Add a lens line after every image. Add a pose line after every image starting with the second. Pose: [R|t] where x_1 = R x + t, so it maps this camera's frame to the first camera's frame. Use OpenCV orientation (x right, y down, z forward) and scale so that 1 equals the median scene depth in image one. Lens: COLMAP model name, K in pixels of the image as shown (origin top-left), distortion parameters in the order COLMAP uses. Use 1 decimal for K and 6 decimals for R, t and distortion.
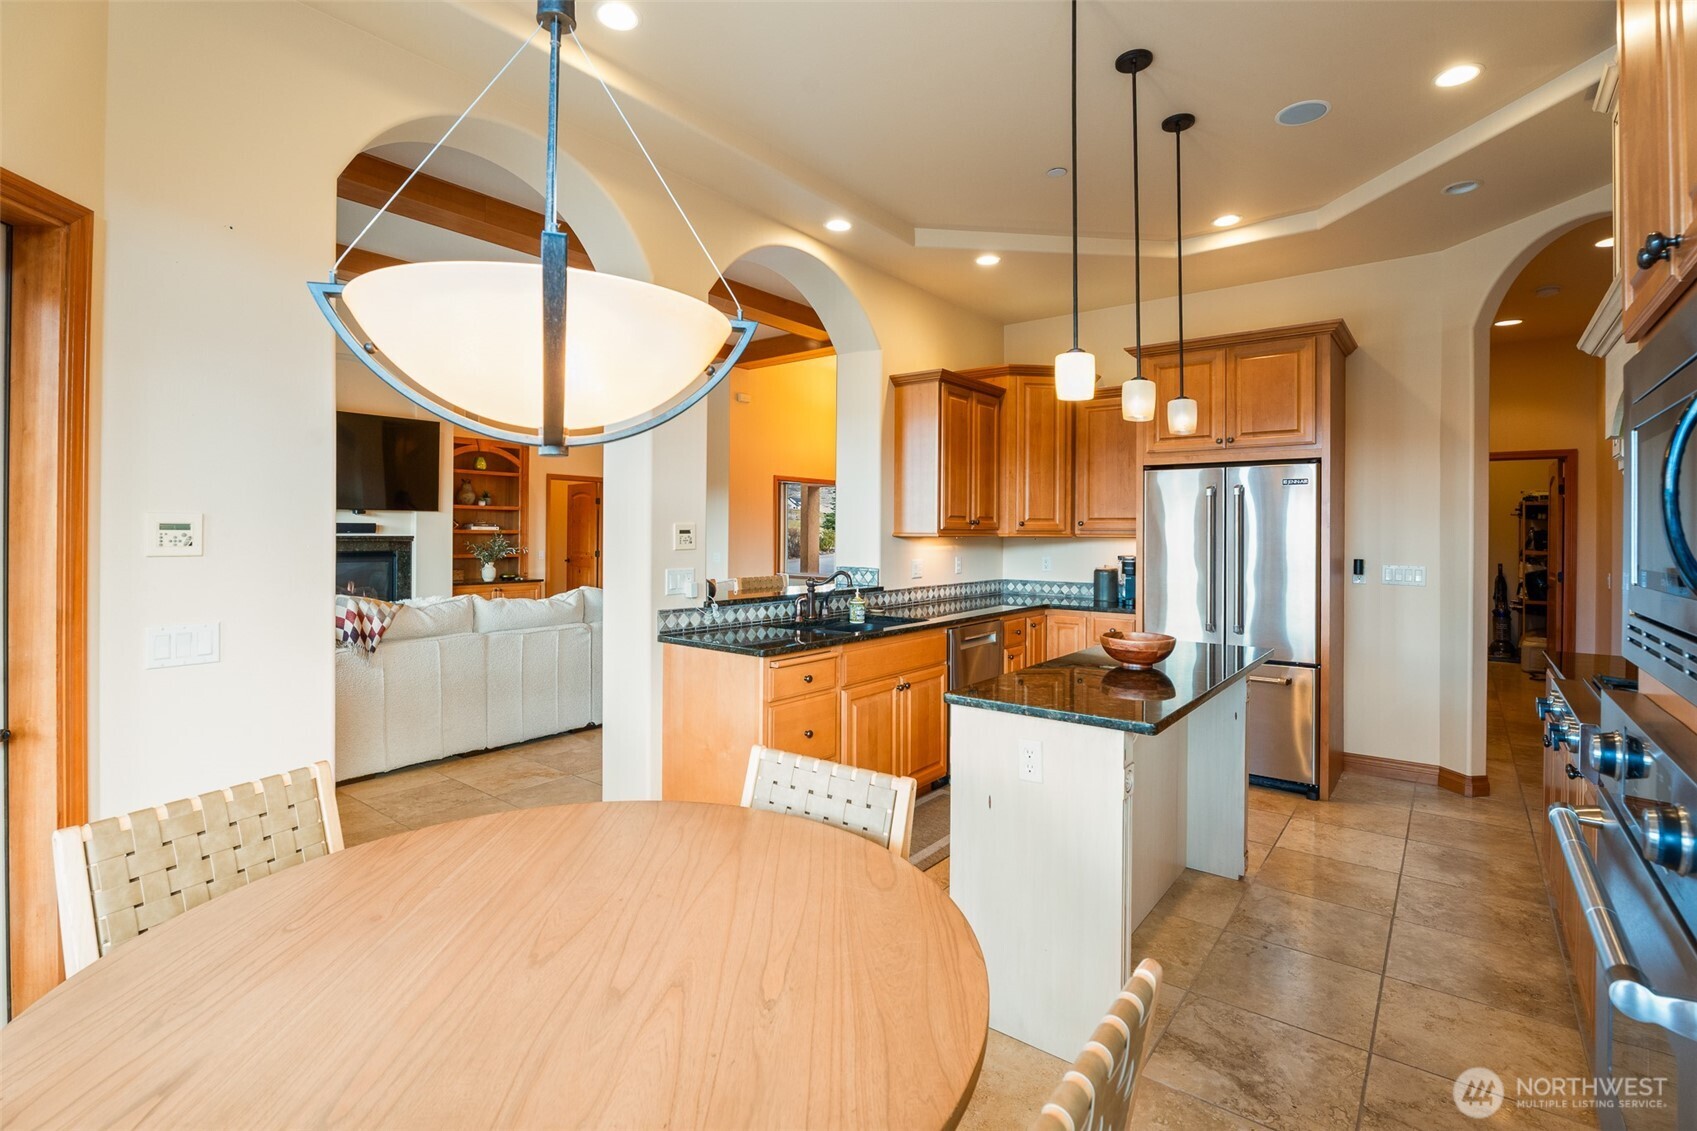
lens RADIAL K [[790.5, 0, 844.0], [0, 790.5, 530.6], [0, 0, 1]] dist [-0.002476, -0.000100]
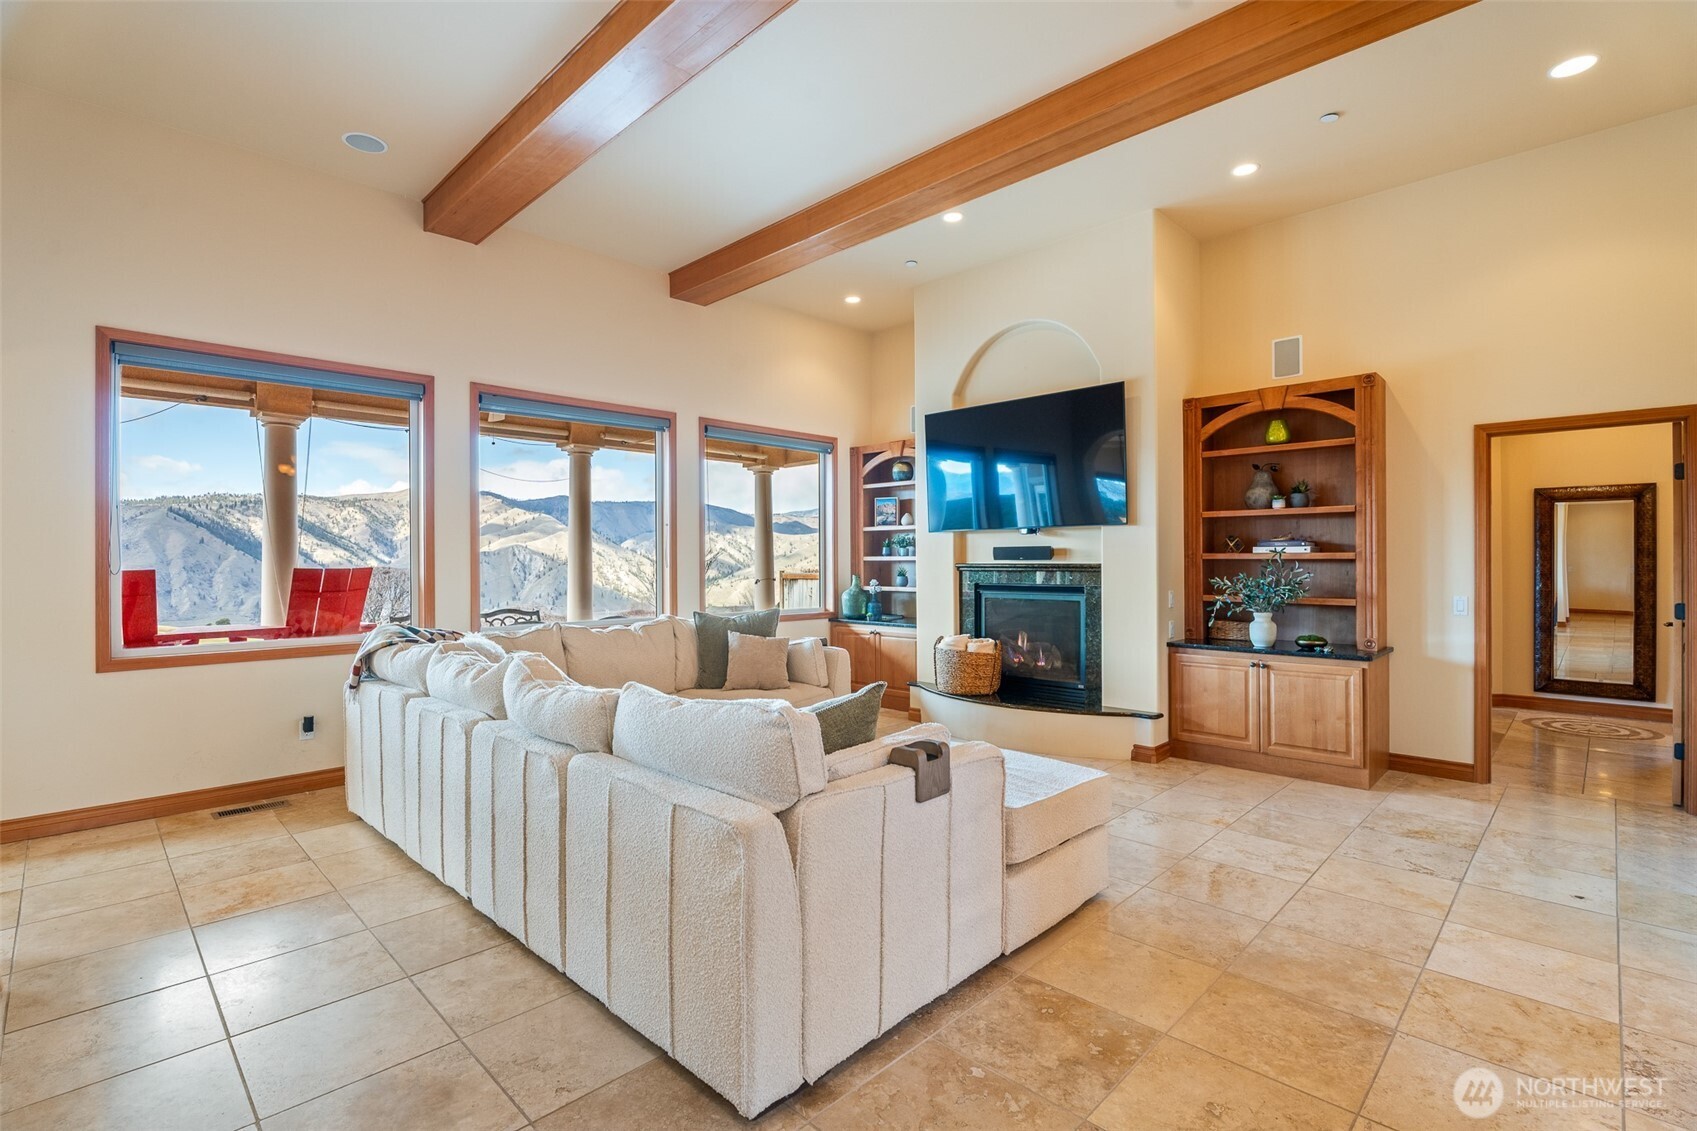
lens RADIAL K [[784.2, 0, 848.5], [0, 784.2, 565.5], [0, 0, 1]] dist [-0.020511, -0.000089]
pose [[-0.108664, 0.000475, -0.994078, 0.123240], [0.006597, 0.999978, -0.000244, 0.006892], [0.994057, -0.006584, -0.108665, 0.847714]]
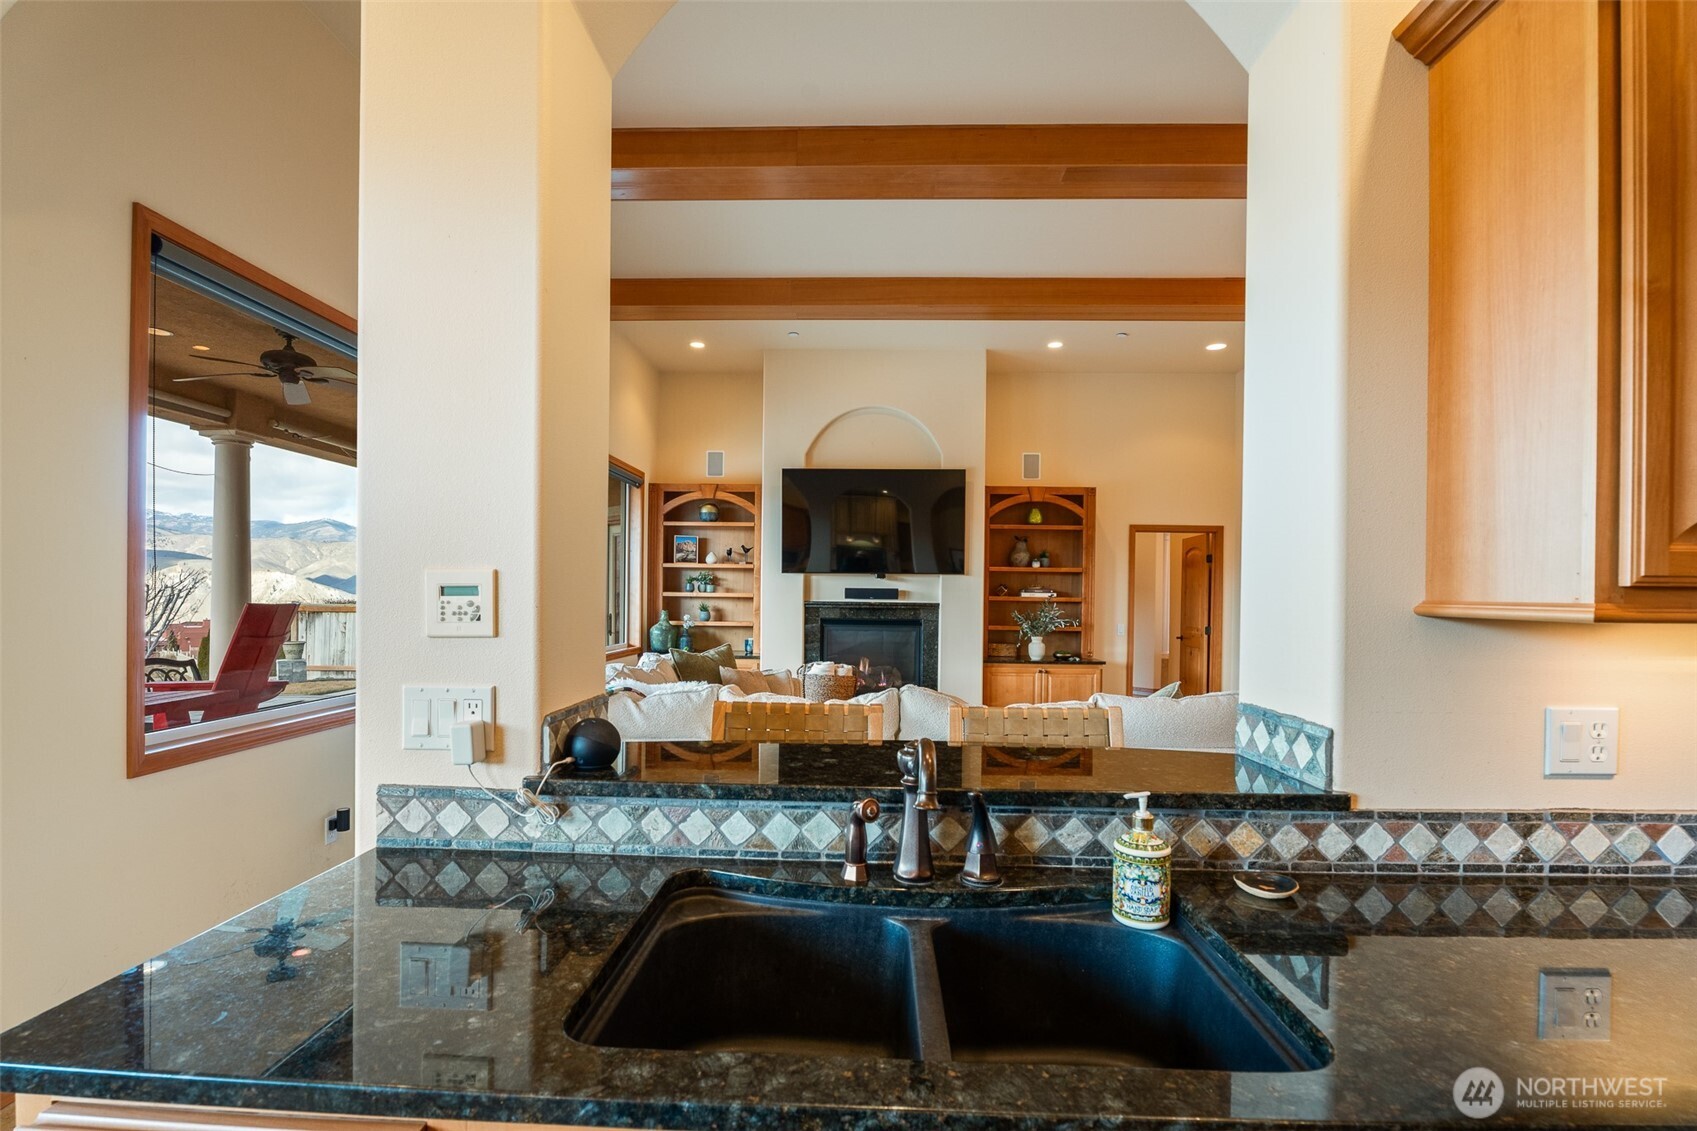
lens RADIAL K [[783.2, 0, 859.0], [0, 783.2, 596.9], [0, 0, 1]] dist [-0.011244, -0.000088]
pose [[0.596331, 0.003100, -0.802733, 0.096455], [-0.006790, 0.999976, -0.001182, 0.001617], [0.802710, 0.006156, 0.596338, 0.406305]]
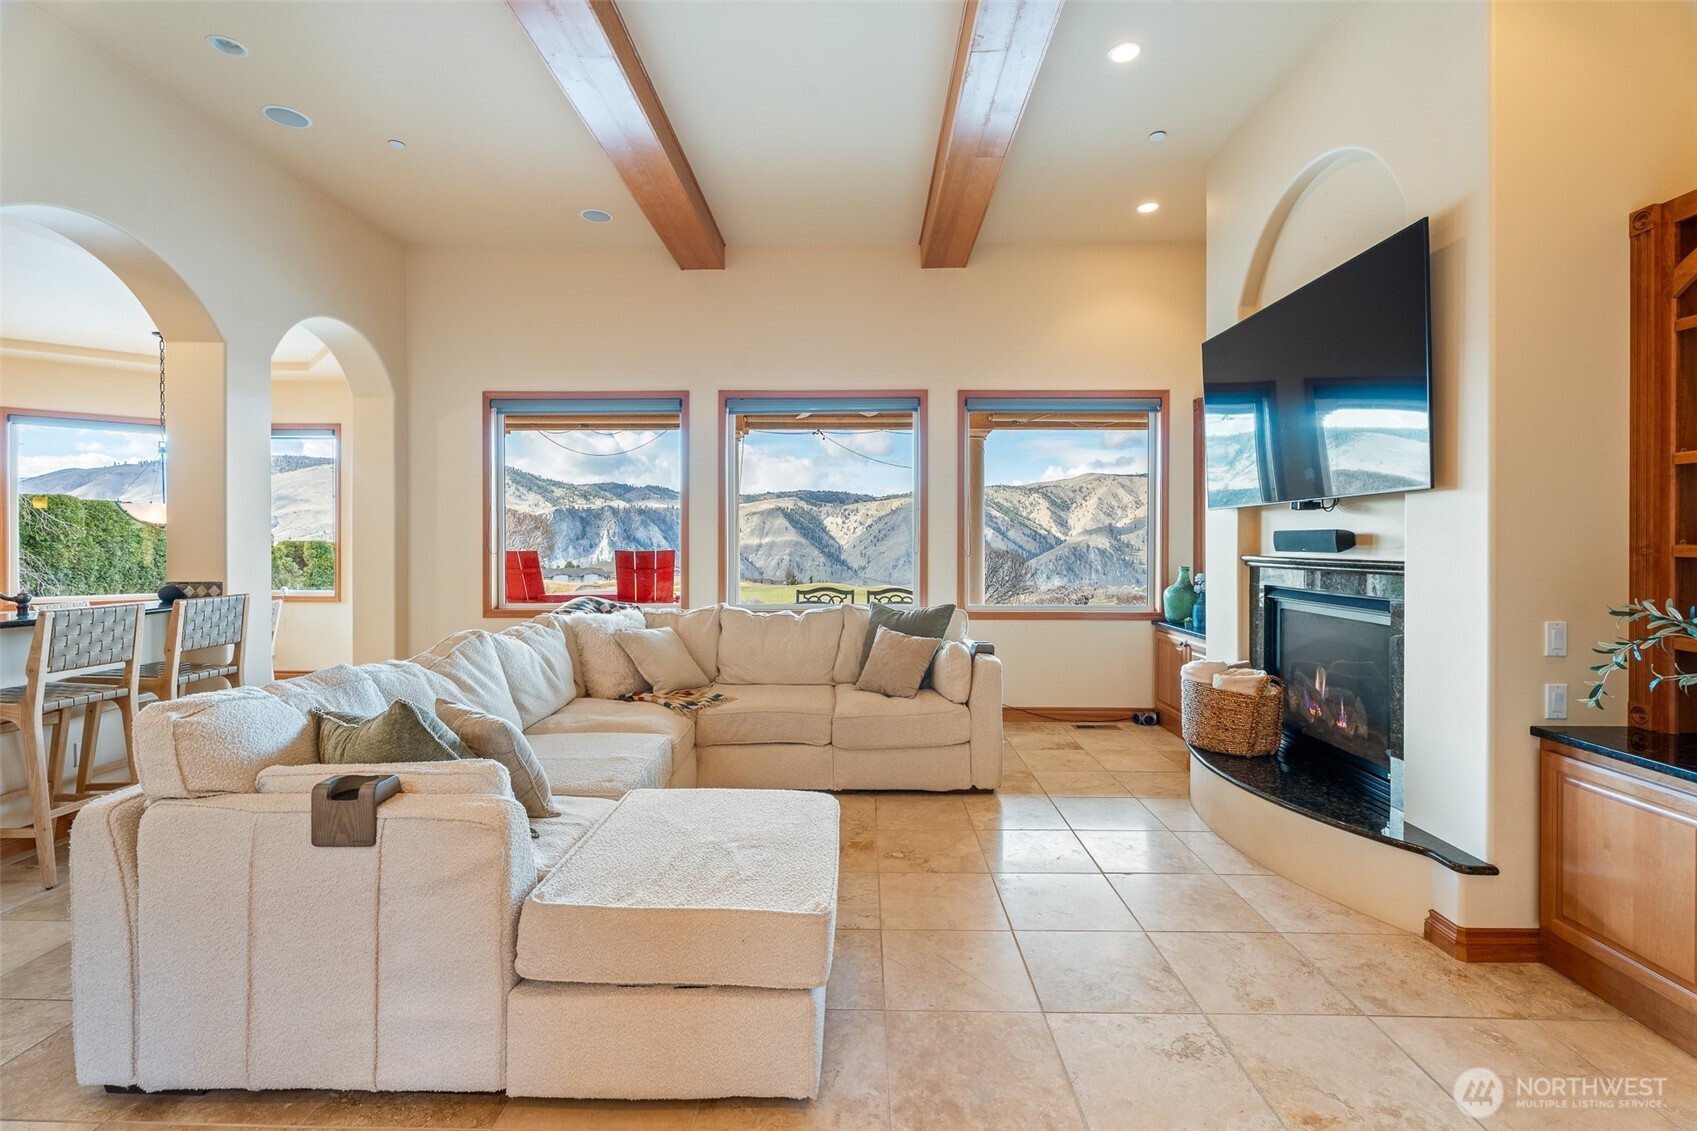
lens RADIAL K [[758.4, 0, 848.1], [0, 758.4, 547.0], [0, 0, 1]] dist [-0.000841, -0.001759]
pose [[-0.799278, -0.001562, -0.600959, -0.128351], [-0.003853, 0.999989, 0.002527, 0.000324], [0.600949, 0.004335, -0.799276, 1.102516]]
